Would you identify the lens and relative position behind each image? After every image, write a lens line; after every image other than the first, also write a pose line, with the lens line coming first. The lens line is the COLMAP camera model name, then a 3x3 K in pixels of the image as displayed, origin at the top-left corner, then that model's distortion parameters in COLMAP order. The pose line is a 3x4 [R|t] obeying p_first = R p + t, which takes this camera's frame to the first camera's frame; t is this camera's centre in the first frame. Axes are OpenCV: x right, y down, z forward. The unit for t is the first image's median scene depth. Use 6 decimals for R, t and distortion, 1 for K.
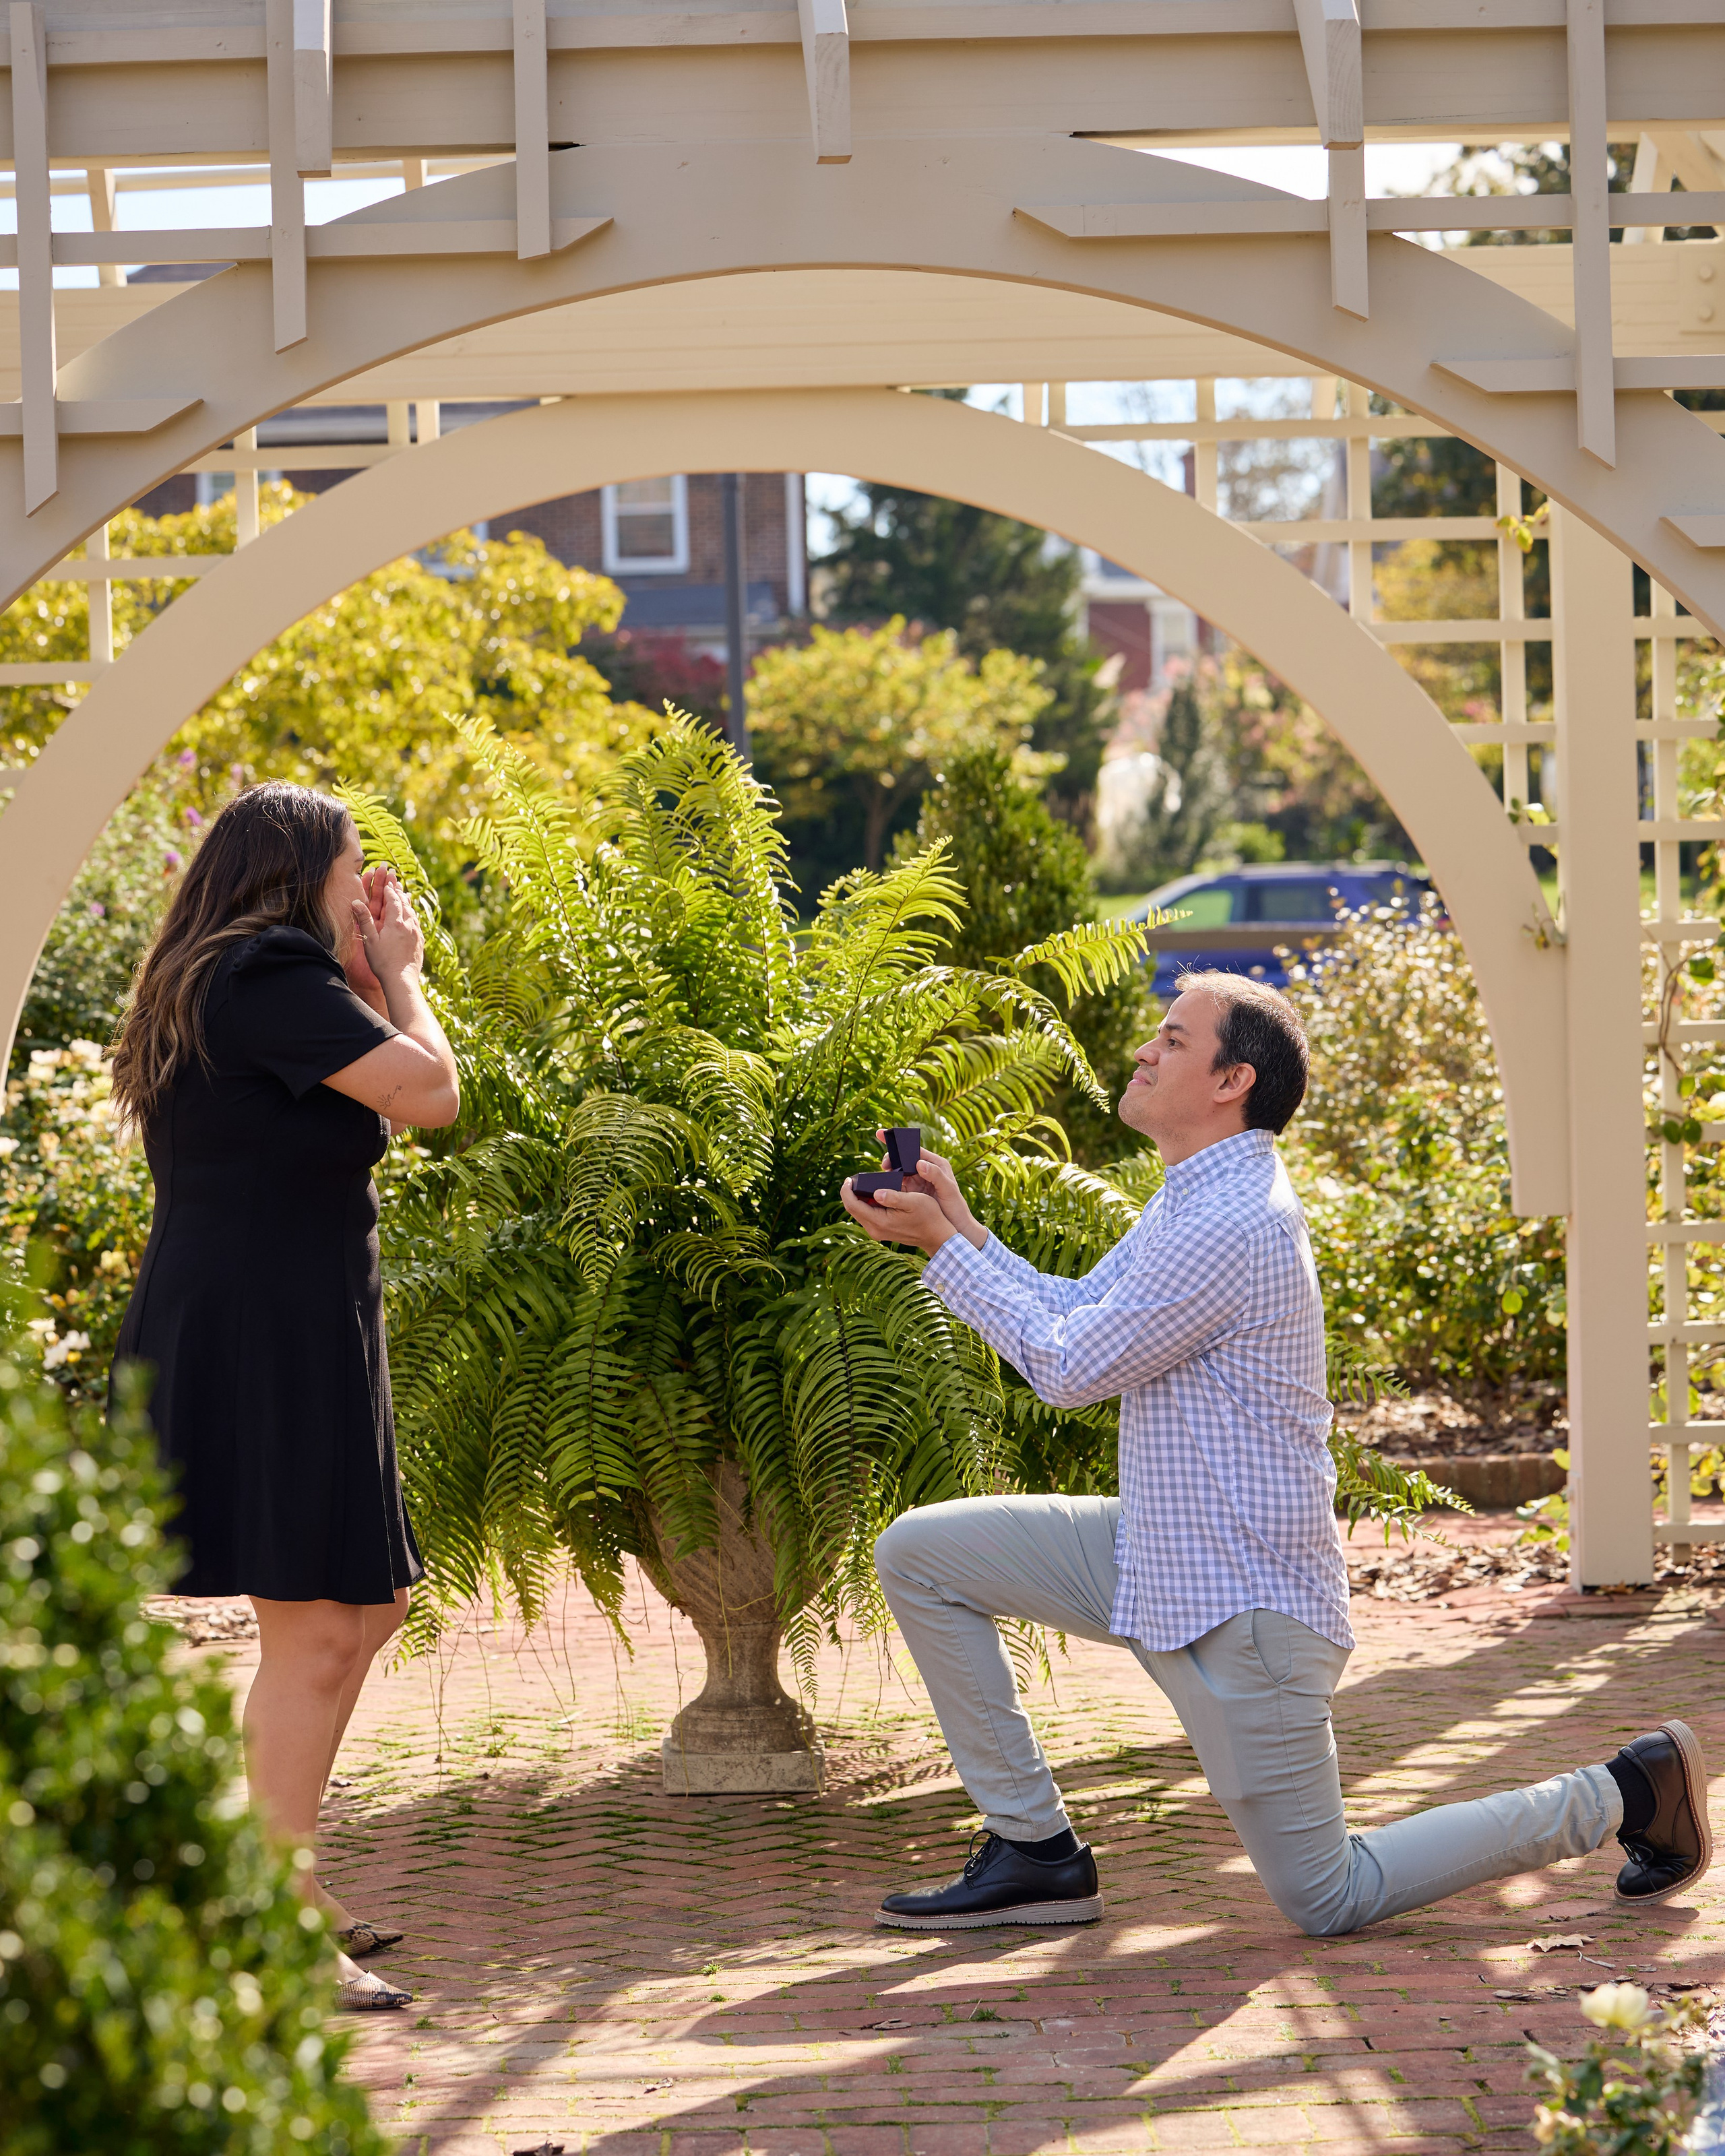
lens RADIAL K [[5662.3, 0, 869.7], [0, 5662.3, 1221.6], [0, 0, 1]] dist [-0.152982, 0.117956]
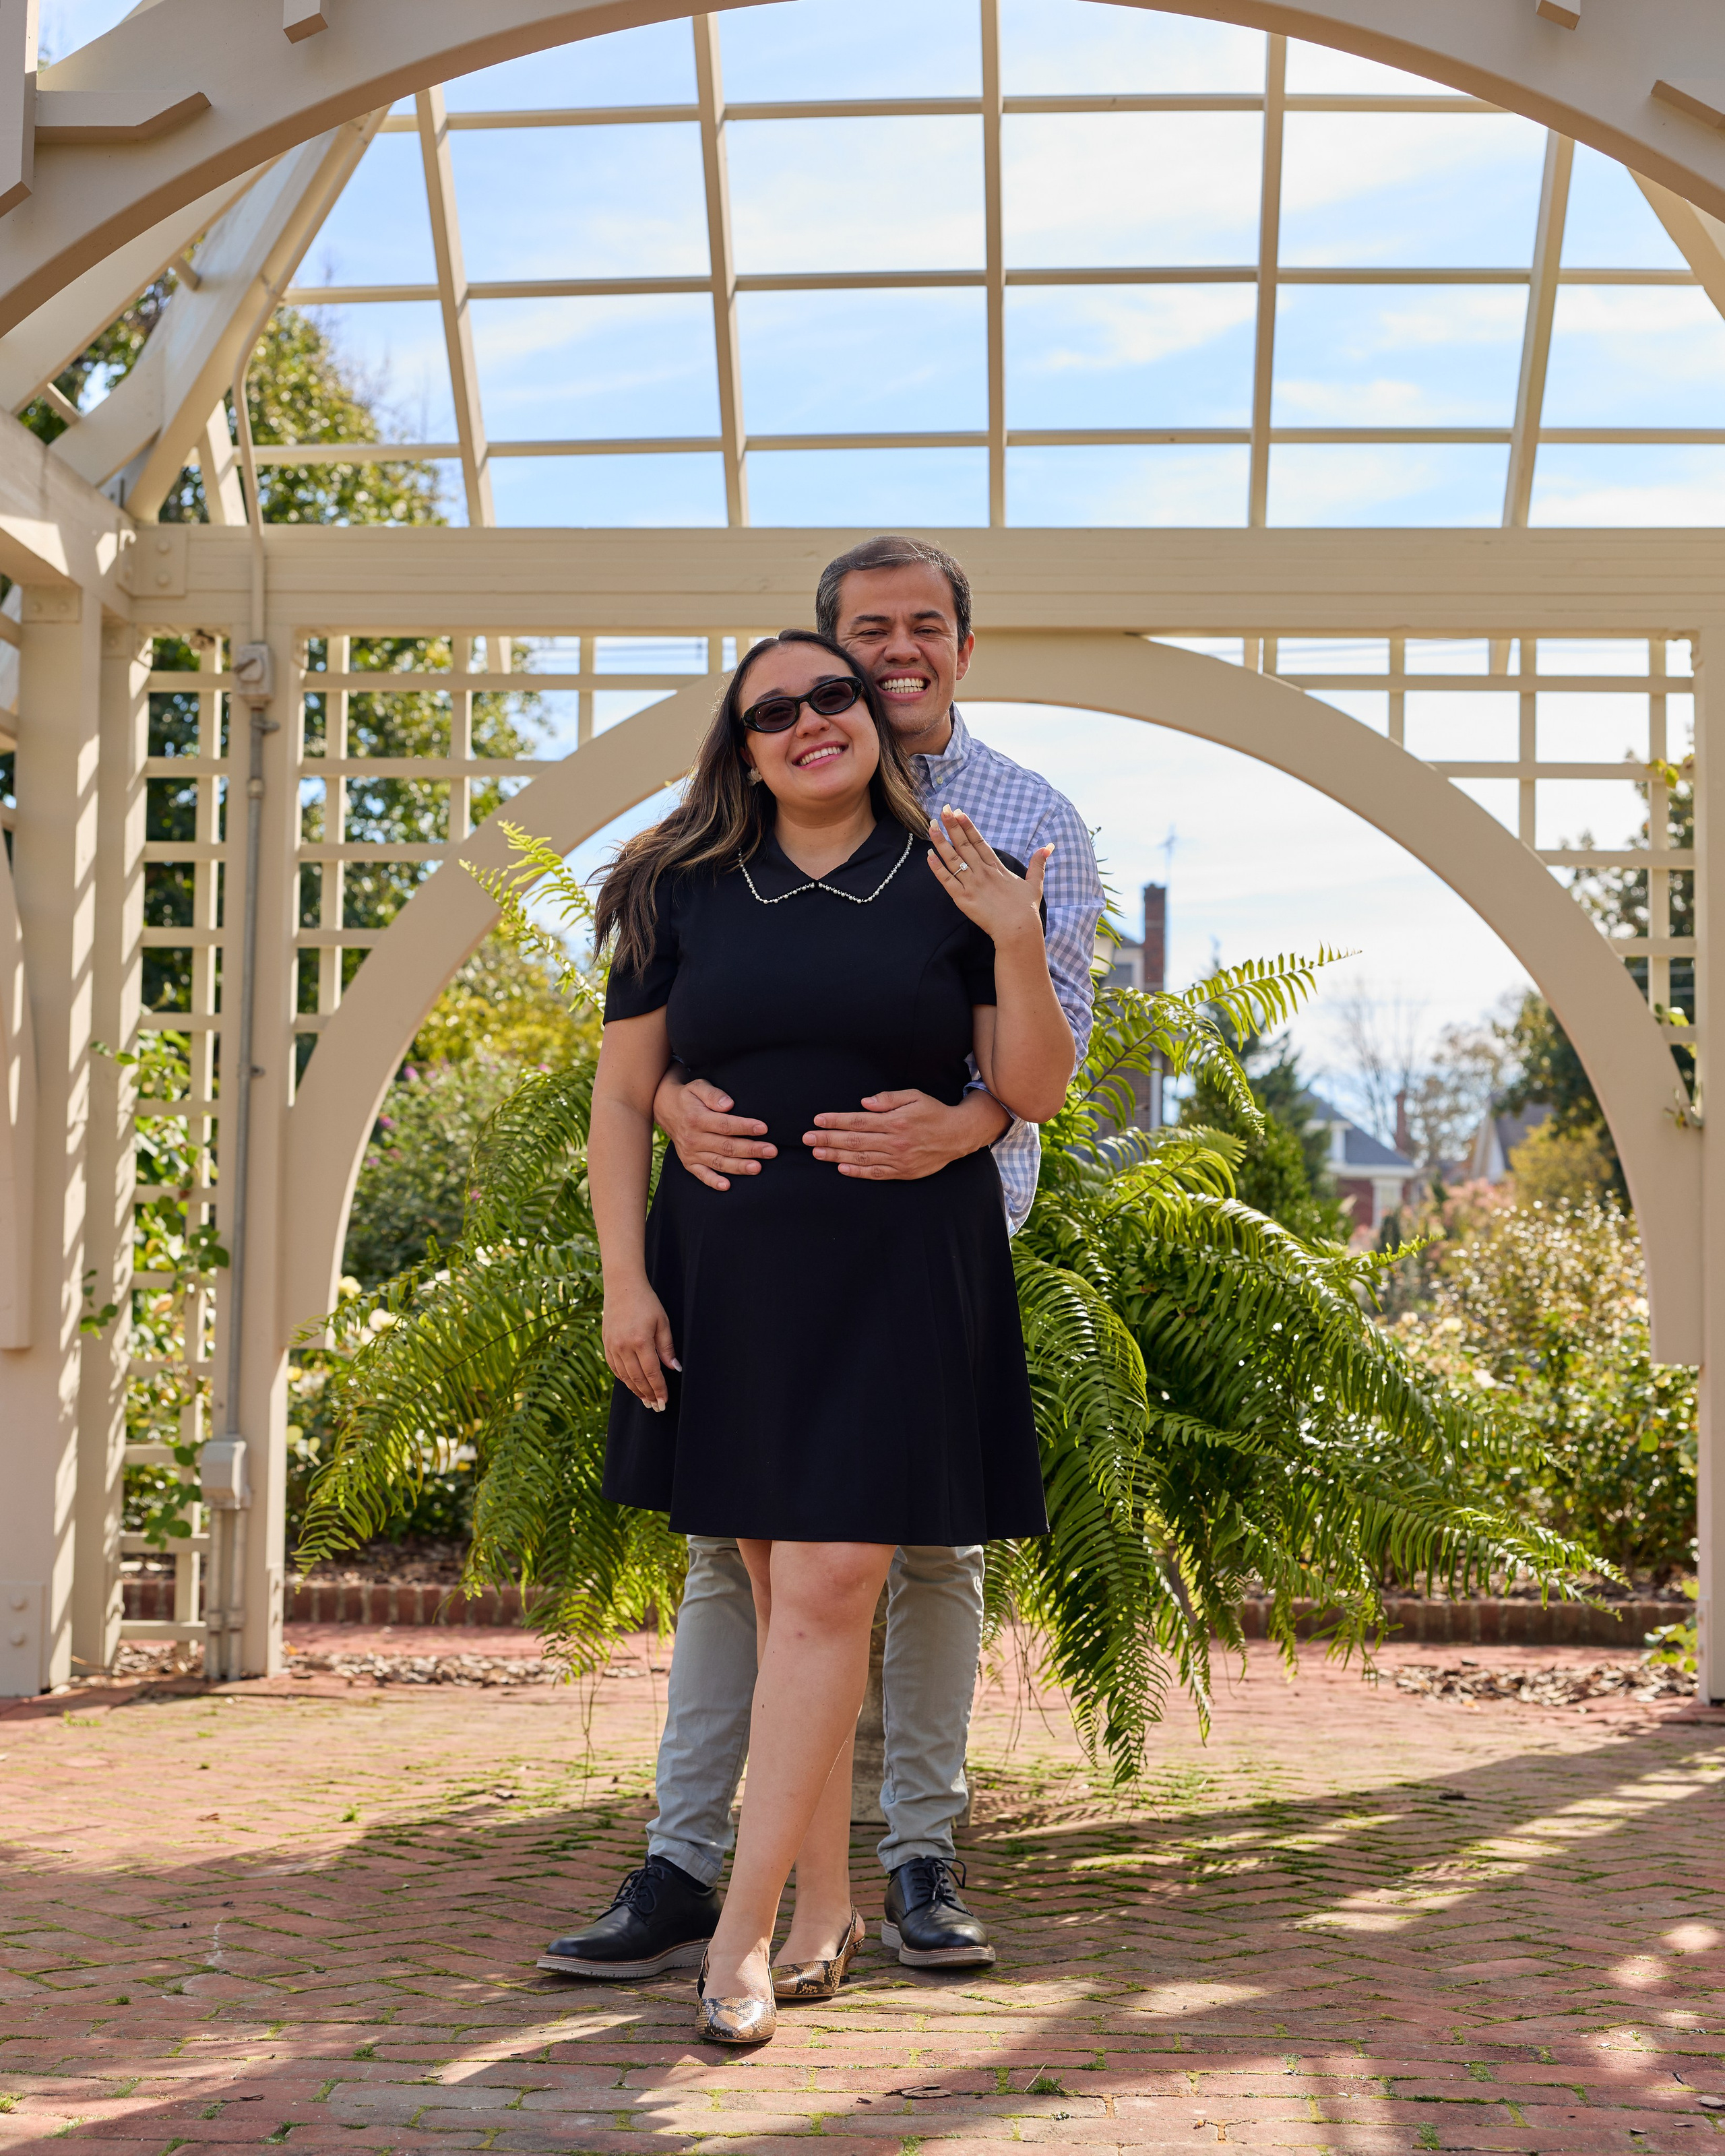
lens RADIAL K [[3242.7, 0, 889.2], [0, 3242.7, 1088.4], [0, 0, 1]] dist [-0.008851, 0.012117]
pose [[0.994363, 0.033518, -0.100590, 0.024731], [-0.047418, 0.989136, -0.139146, 0.041221], [0.094834, 0.143132, 0.985150, 0.329383]]
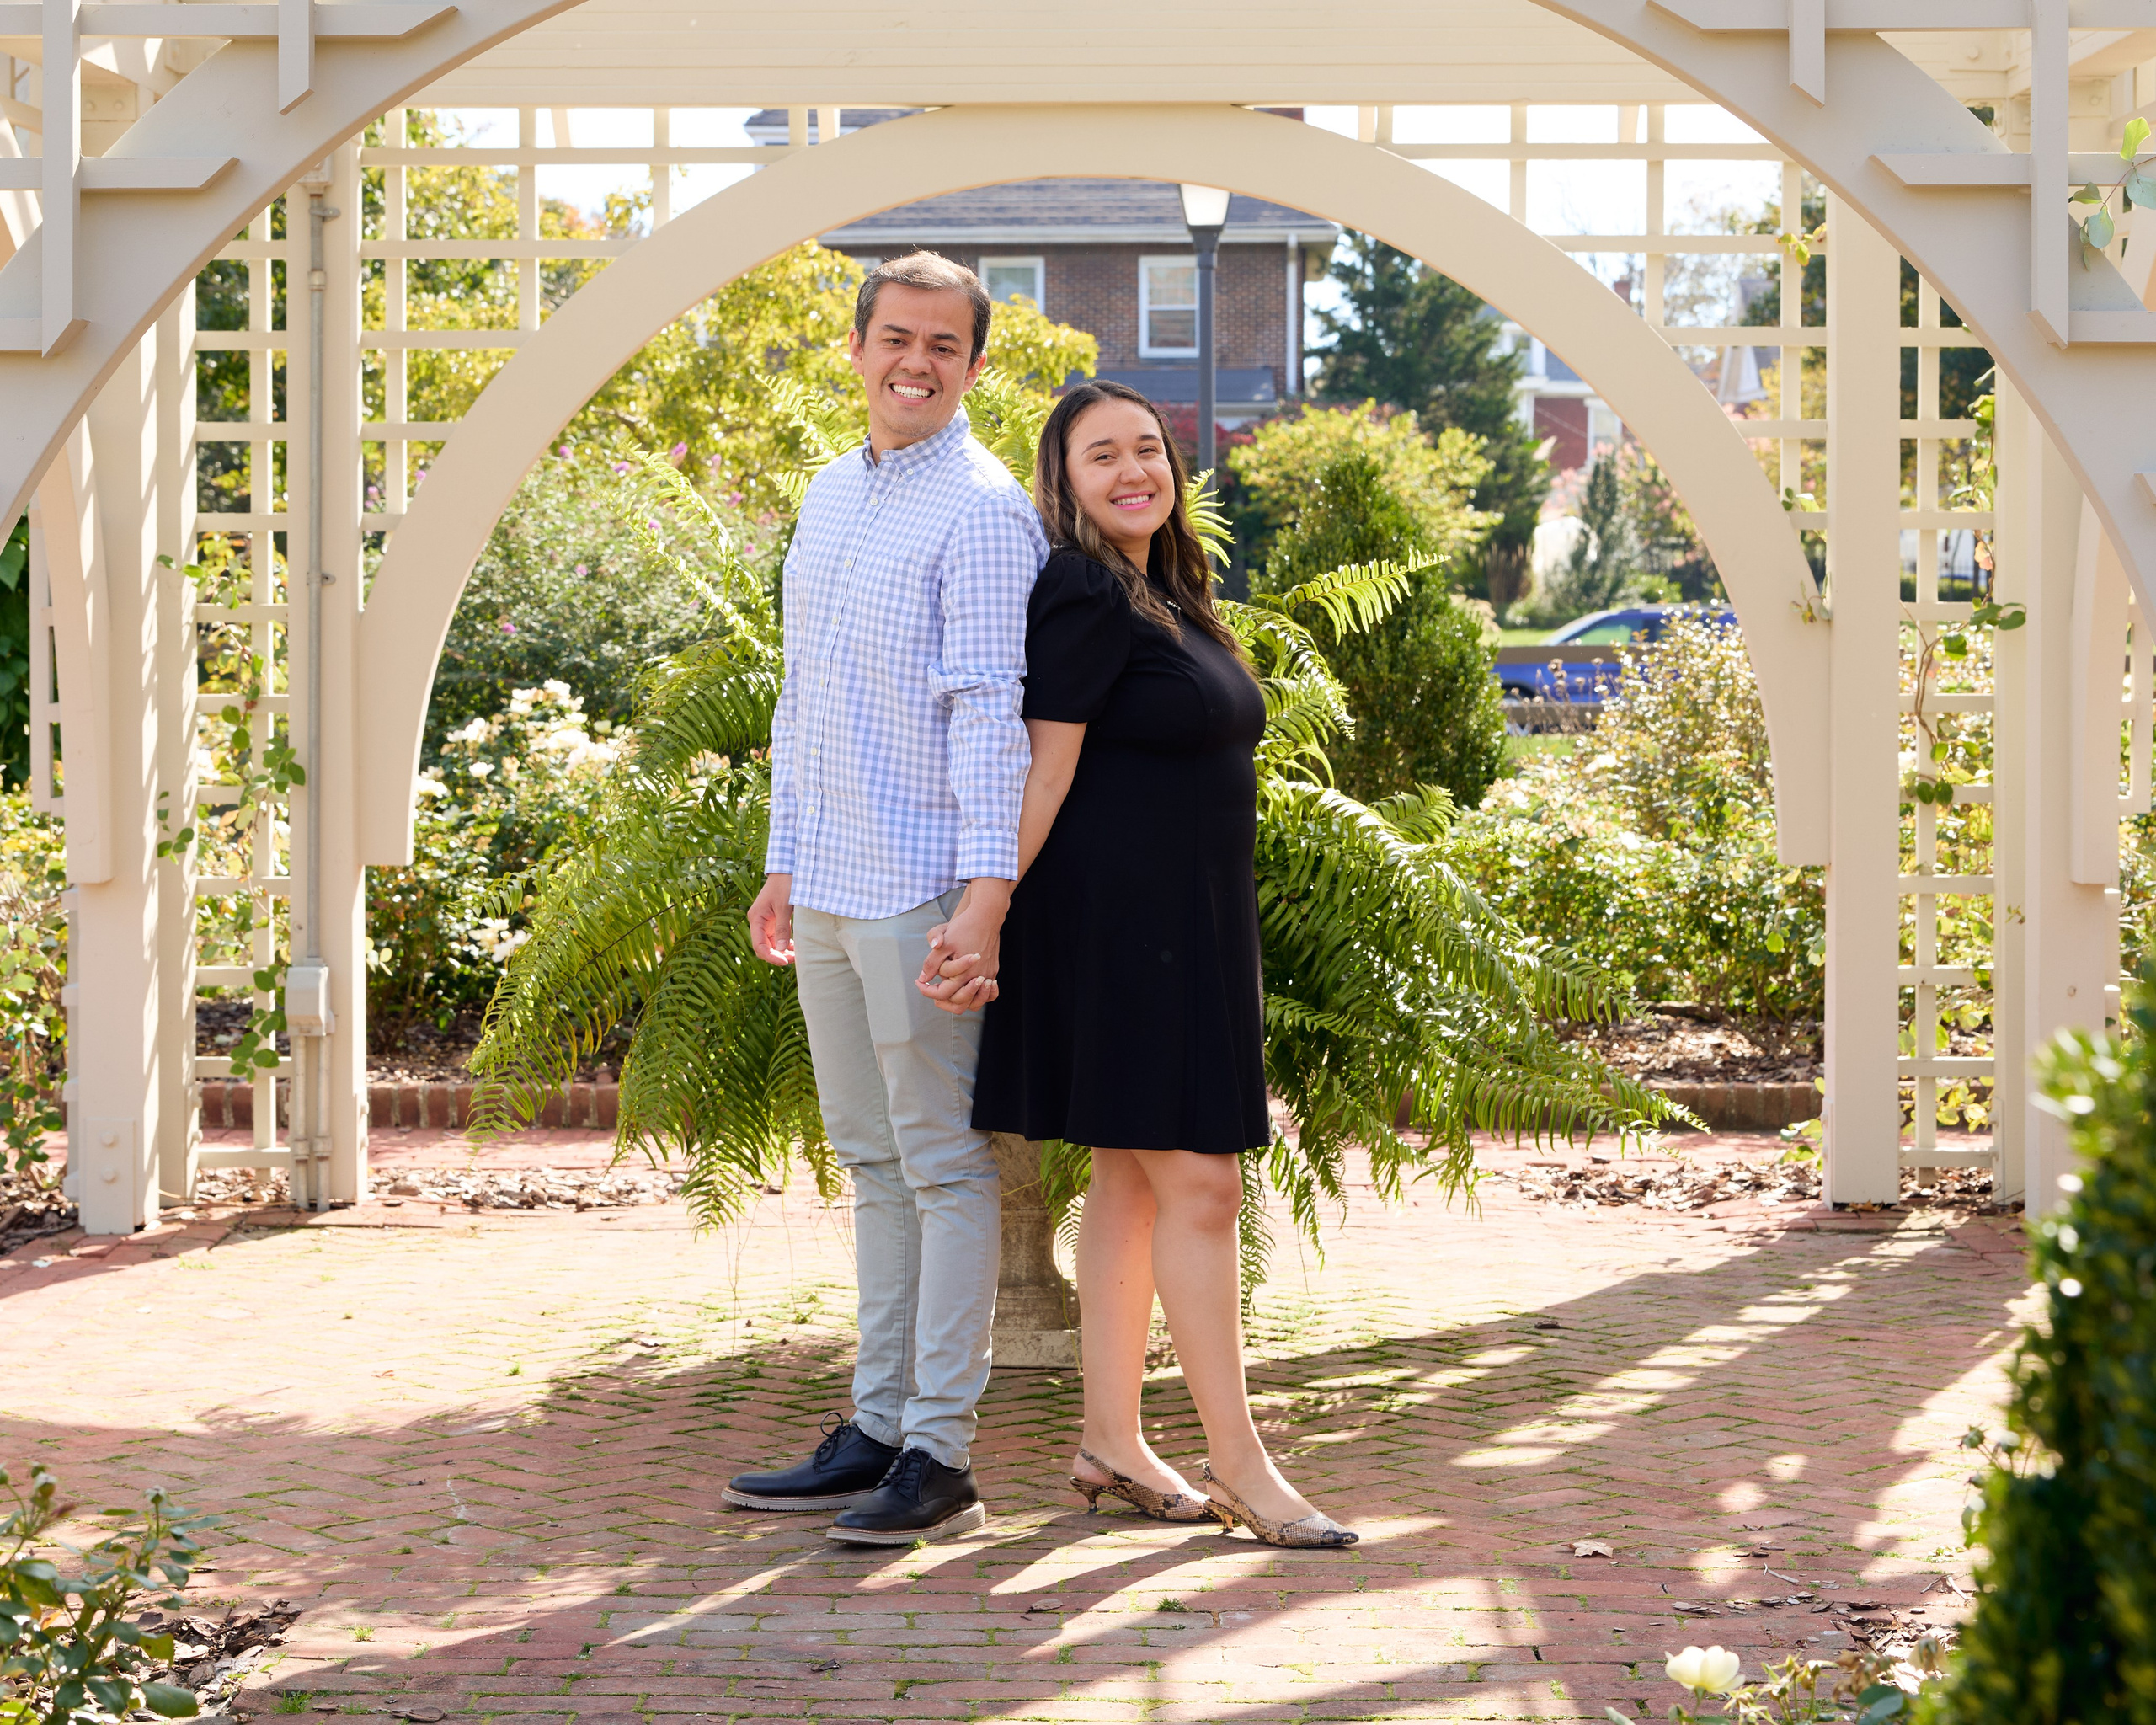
lens RADIAL K [[4463.4, 0, 1080.5], [0, 4463.4, 650.1], [0, 0, 1]] dist [-0.009009, -0.118980]
pose [[0.997498, 0.029161, -0.064394, 0.032224], [-0.032533, 0.998119, -0.051954, 0.006907], [0.062758, 0.053919, 0.996571, 0.117412]]
